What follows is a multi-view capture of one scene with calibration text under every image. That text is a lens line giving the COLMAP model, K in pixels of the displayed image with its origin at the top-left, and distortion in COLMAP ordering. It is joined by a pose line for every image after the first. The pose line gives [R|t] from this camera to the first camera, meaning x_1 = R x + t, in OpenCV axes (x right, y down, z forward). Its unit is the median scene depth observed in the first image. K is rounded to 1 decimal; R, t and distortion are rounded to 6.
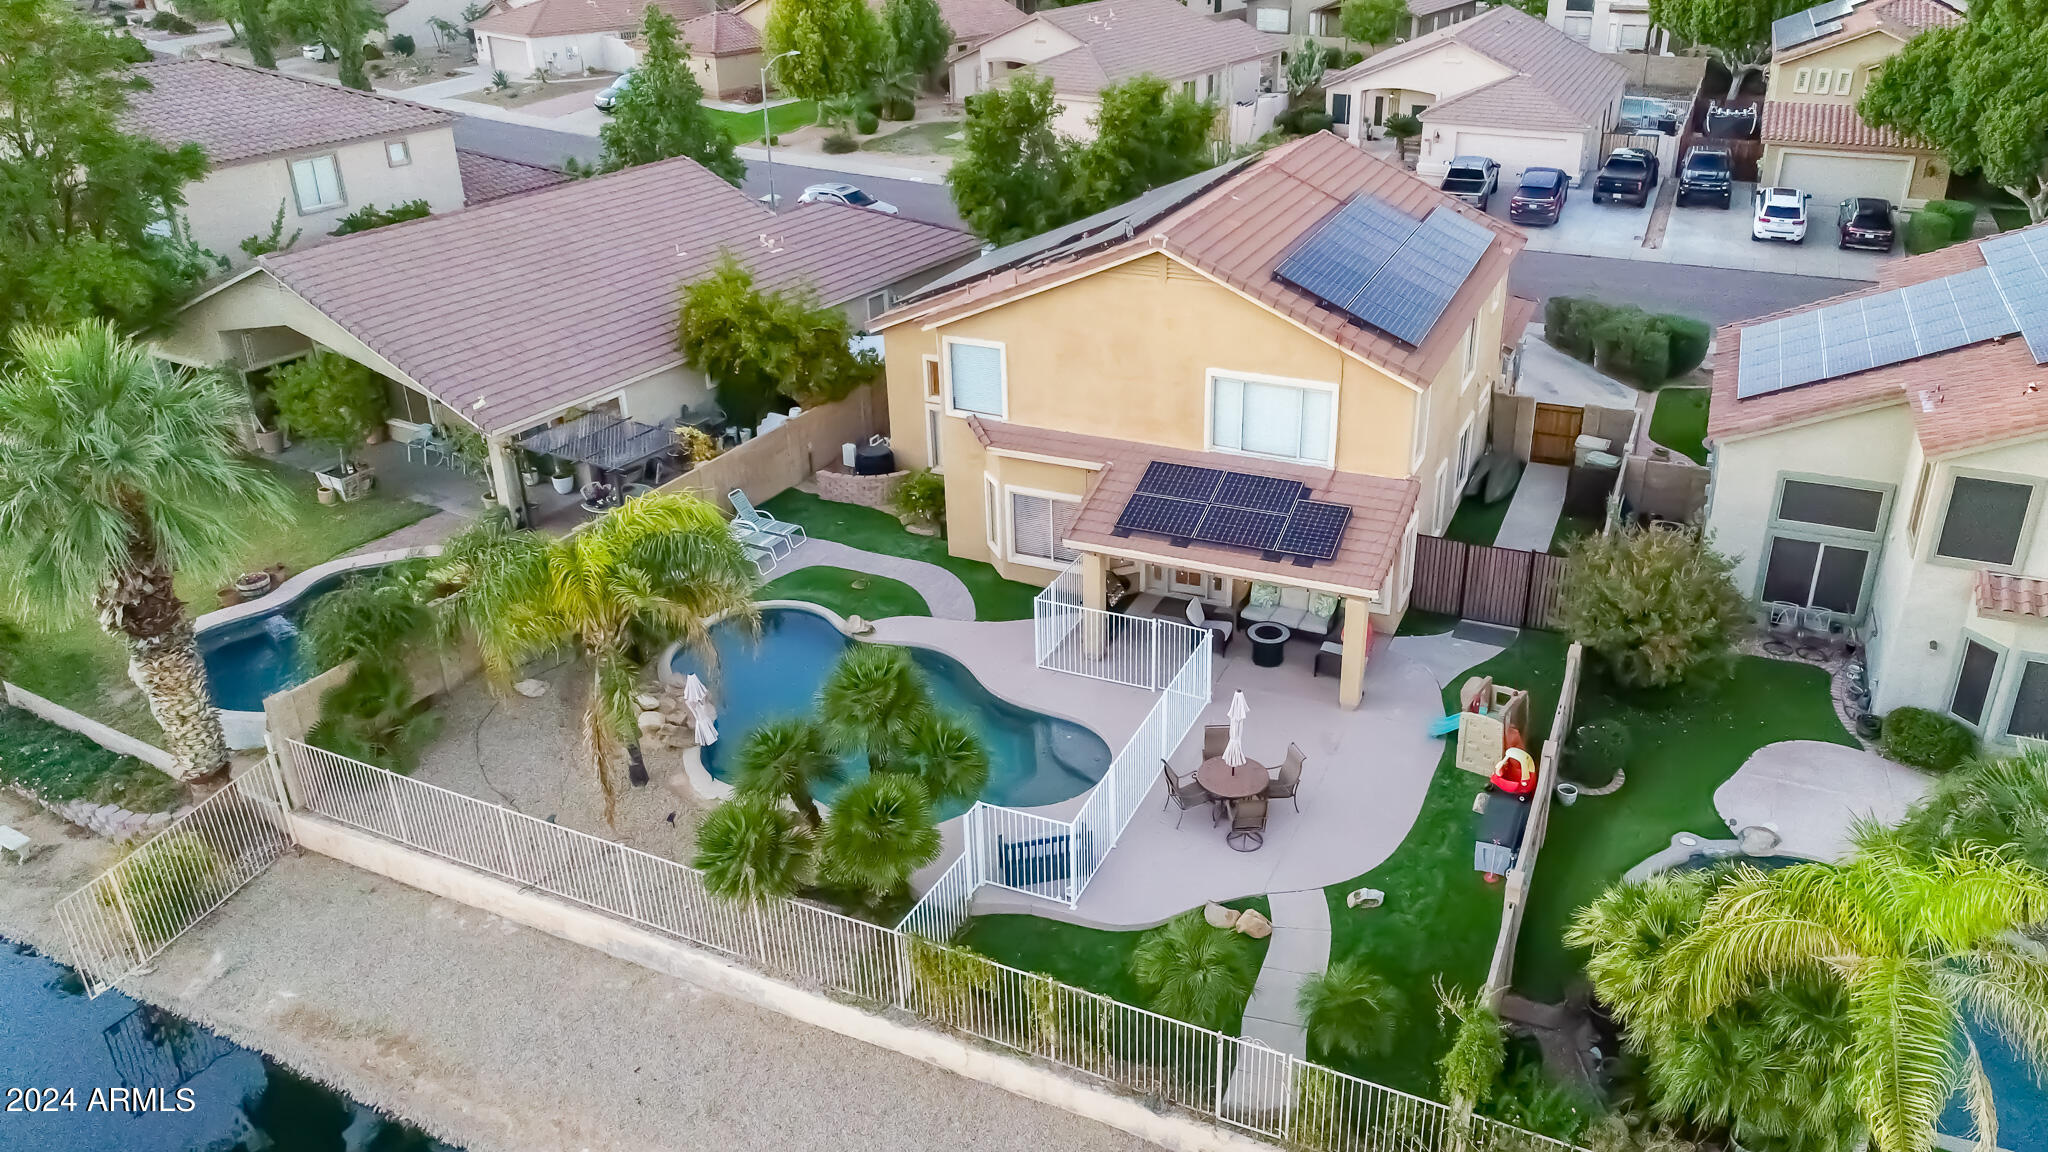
lens RADIAL K [[1408.1, 0, 1024.0], [0, 1408.1, 576.0], [0, 0, 1]] dist [0.003230, -0.000244]
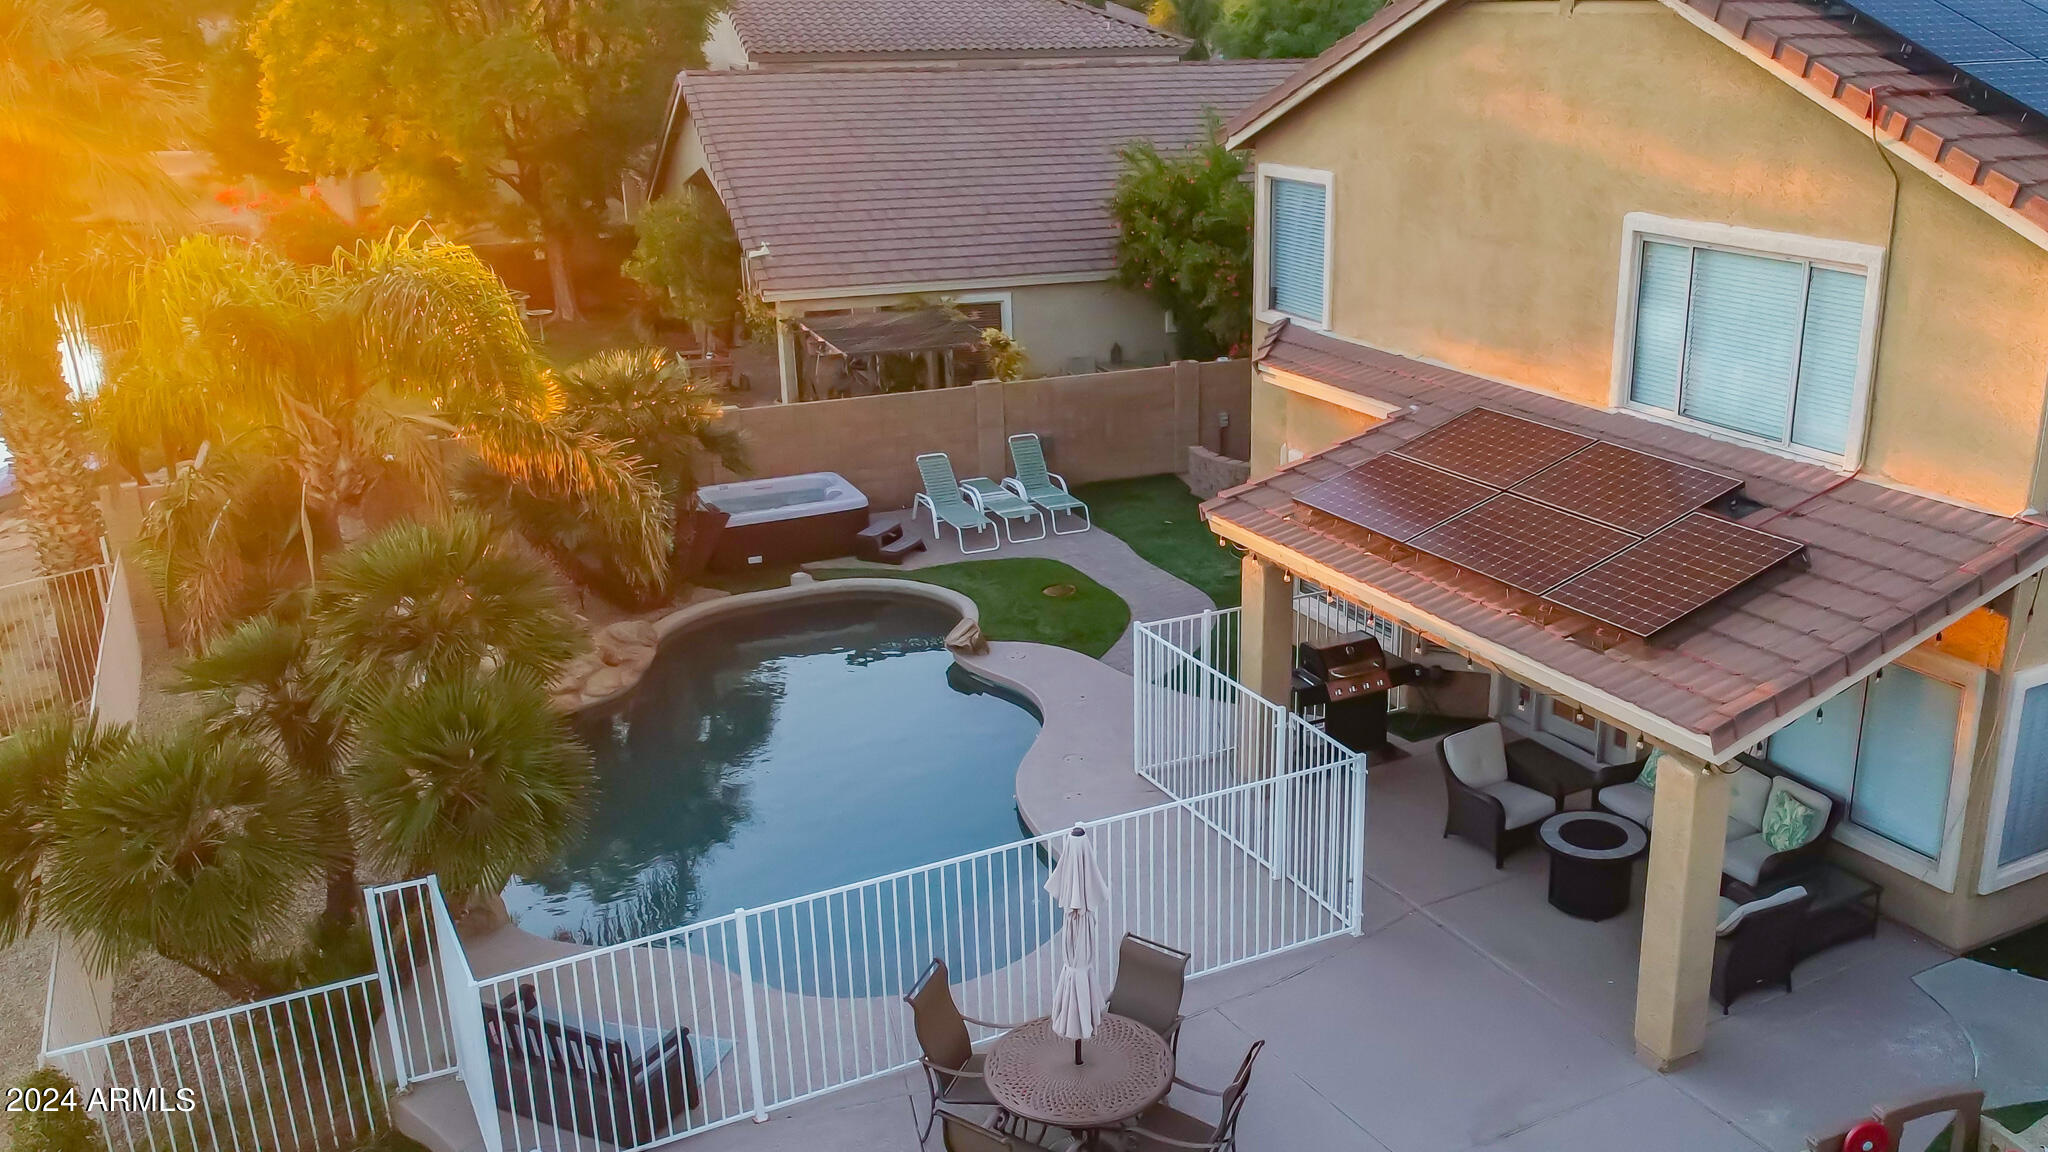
lens RADIAL K [[1685.6, 0, 1145.7], [0, 1685.6, 604.6], [0, 0, 1]] dist [-0.000323, 0.002643]
pose [[0.818994, 0.213811, -0.532479, 0.305762], [-0.272097, 0.961727, -0.032336, 0.026556], [0.505185, 0.171368, 0.845826, 0.492732]]
